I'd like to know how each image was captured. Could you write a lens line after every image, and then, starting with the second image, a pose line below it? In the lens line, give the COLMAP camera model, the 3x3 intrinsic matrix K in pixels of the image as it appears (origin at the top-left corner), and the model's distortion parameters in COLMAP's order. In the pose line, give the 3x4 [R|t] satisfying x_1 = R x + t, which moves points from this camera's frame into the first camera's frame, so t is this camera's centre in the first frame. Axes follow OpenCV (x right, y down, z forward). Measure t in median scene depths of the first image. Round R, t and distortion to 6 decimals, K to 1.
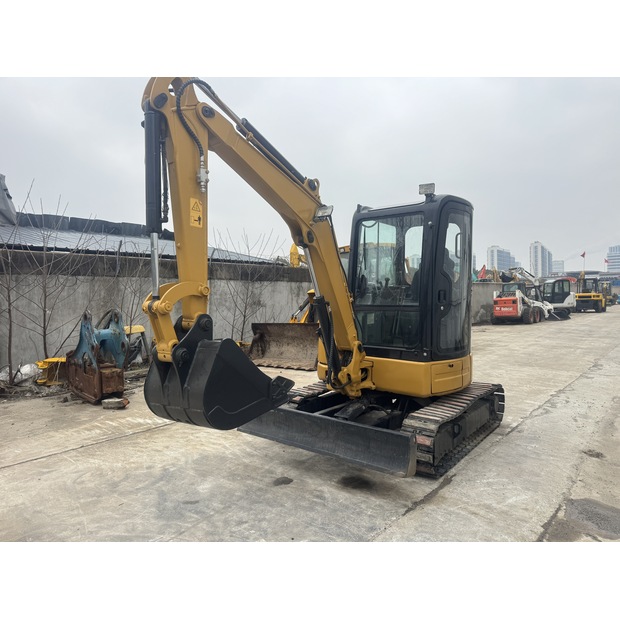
lens RADIAL K [[431.7, 0, 308.7], [0, 431.7, 311.3], [0, 0, 1]] dist [0.053357, -0.065026]
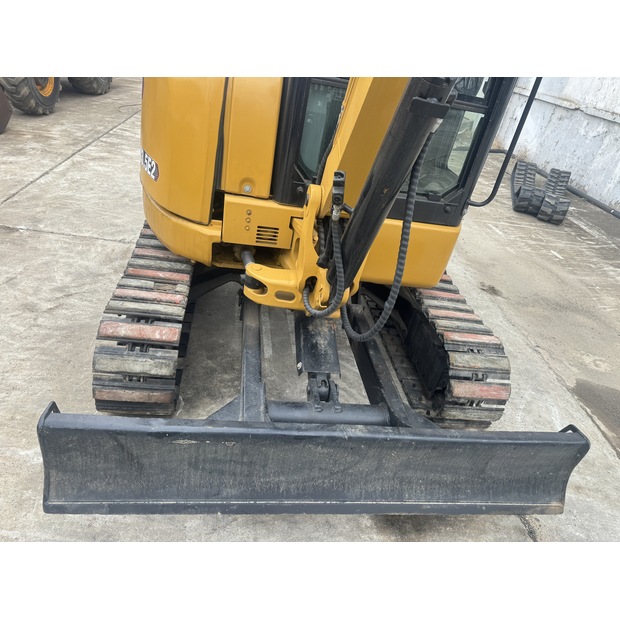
lens RADIAL K [[431.7, 0, 308.7], [0, 431.7, 311.3], [0, 0, 1]] dist [0.053357, -0.065026]
pose [[0.697134, -0.273716, 0.662634, -0.241308], [-0.150964, 0.847486, 0.508898, -0.032090], [-0.700867, -0.454804, 0.549490, 0.954057]]
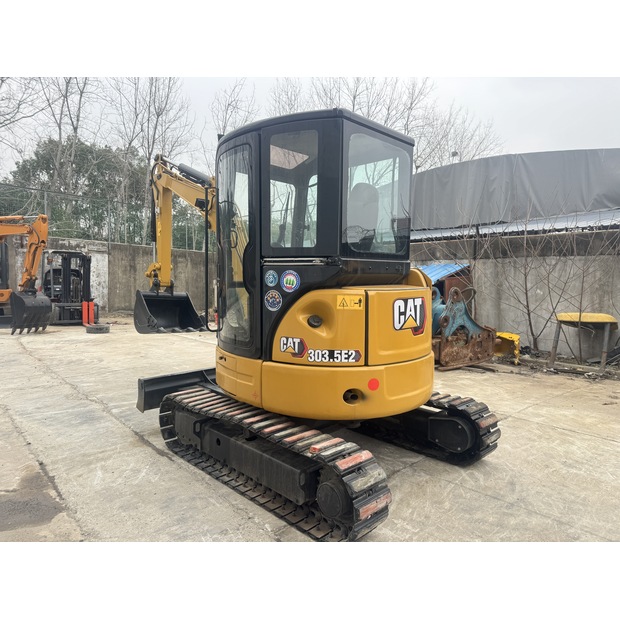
lens RADIAL K [[431.7, 0, 308.7], [0, 431.7, 311.3], [0, 0, 1]] dist [0.053357, -0.065026]
pose [[-0.127532, 0.084749, -0.988207, 1.316430], [-0.051443, 0.994437, 0.091922, -0.047497], [0.990499, 0.062559, -0.122463, 1.527296]]
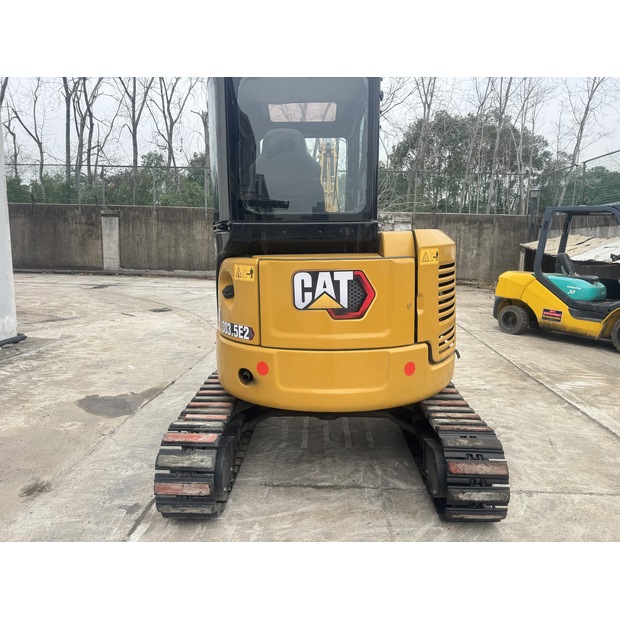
lens RADIAL K [[431.7, 0, 308.7], [0, 431.7, 311.3], [0, 0, 1]] dist [0.053357, -0.065026]
pose [[-0.806806, 0.100847, -0.582146, 0.855378], [-0.015933, 0.981252, 0.192068, -0.070862], [0.590601, 0.164237, -0.790073, 2.137934]]
